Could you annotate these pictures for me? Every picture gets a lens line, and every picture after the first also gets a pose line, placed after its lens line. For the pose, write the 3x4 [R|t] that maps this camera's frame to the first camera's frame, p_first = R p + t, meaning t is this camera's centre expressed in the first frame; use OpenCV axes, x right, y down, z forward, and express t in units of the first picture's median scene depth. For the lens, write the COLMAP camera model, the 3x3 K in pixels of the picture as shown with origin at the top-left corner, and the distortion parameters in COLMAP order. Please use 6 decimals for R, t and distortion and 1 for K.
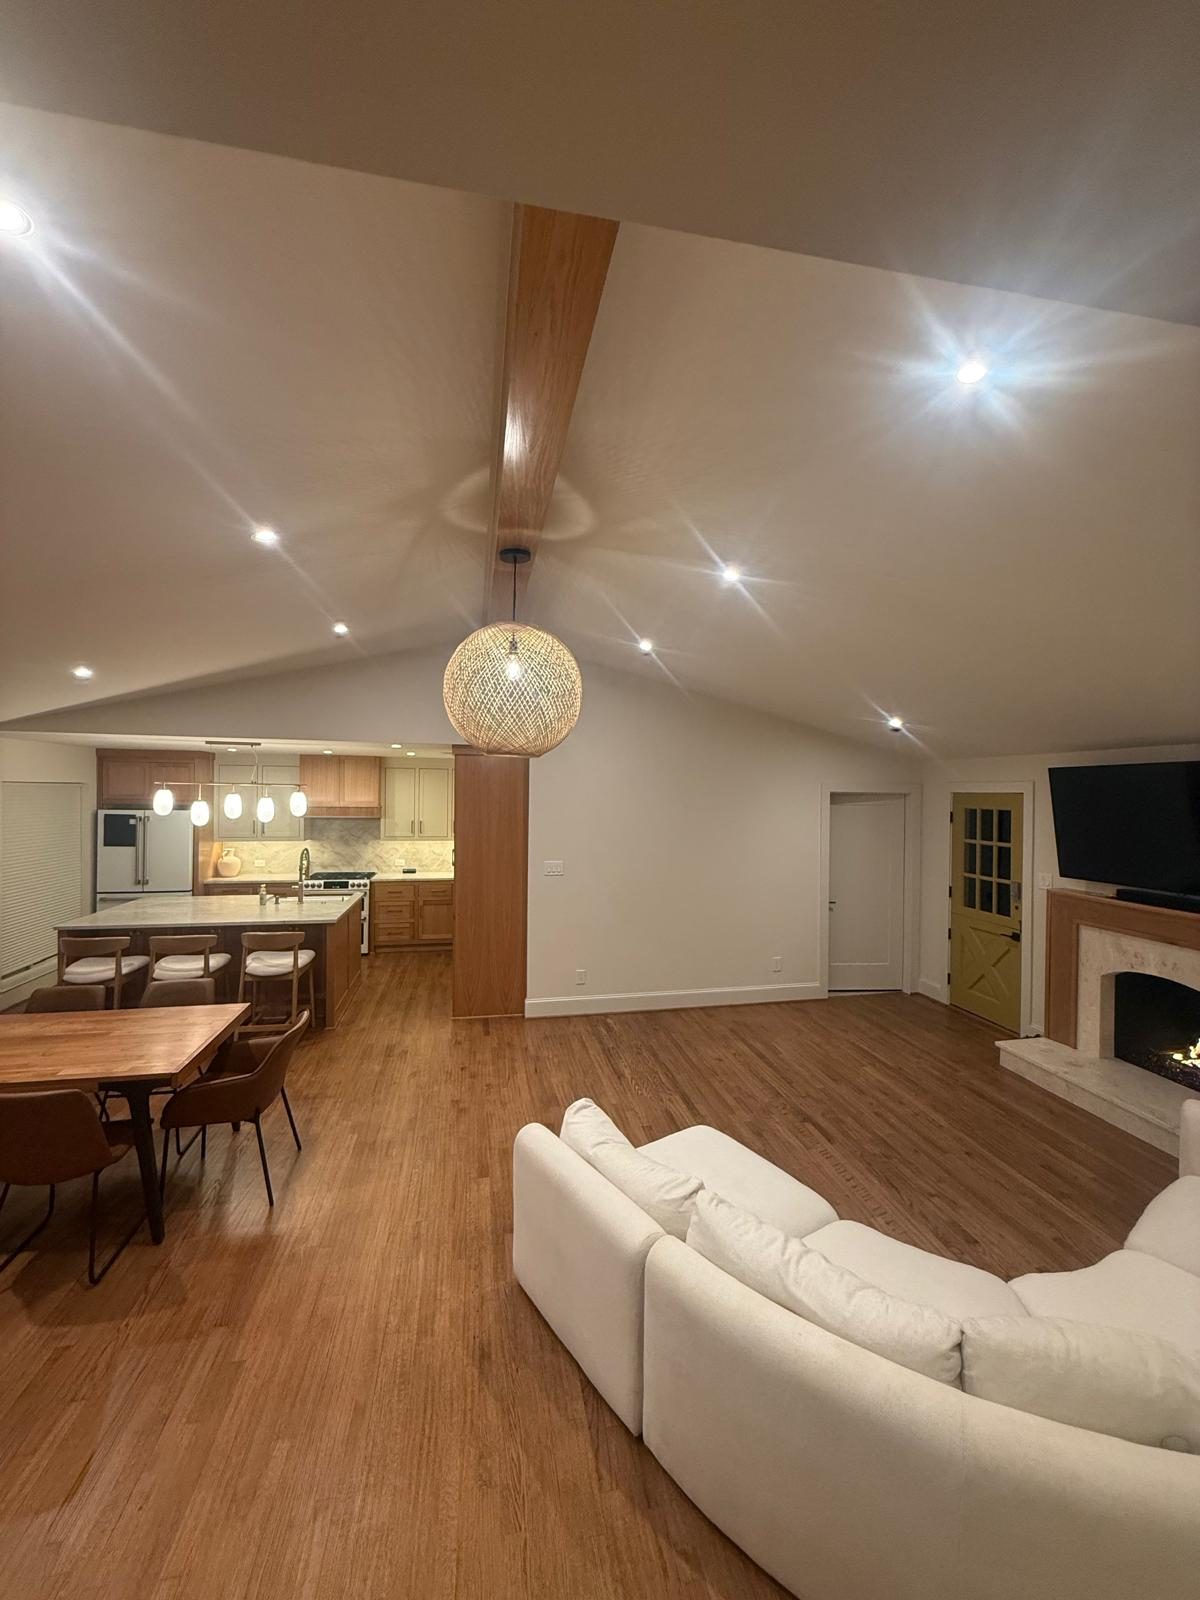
lens RADIAL K [[640.4, 0, 598.9], [0, 640.4, 790.1], [0, 0, 1]] dist [-0.002712, 0.000062]
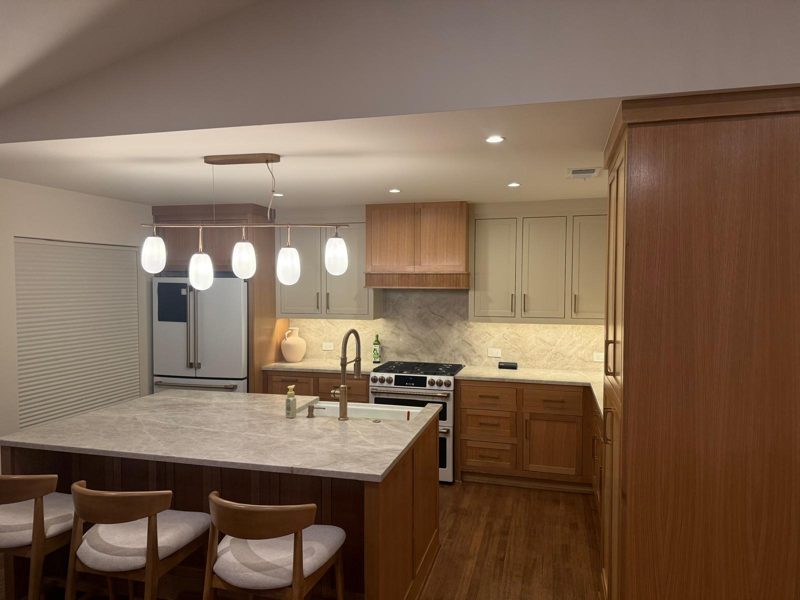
lens RADIAL K [[567.6, 0, 399.1], [0, 567.6, 298.5], [0, 0, 1]] dist [0.029537, -0.028899]
pose [[0.897356, 0.003270, -0.441295, -0.138059], [0.010894, 0.999504, 0.029559, 0.035412], [0.441173, -0.031332, 0.896875, 0.418576]]
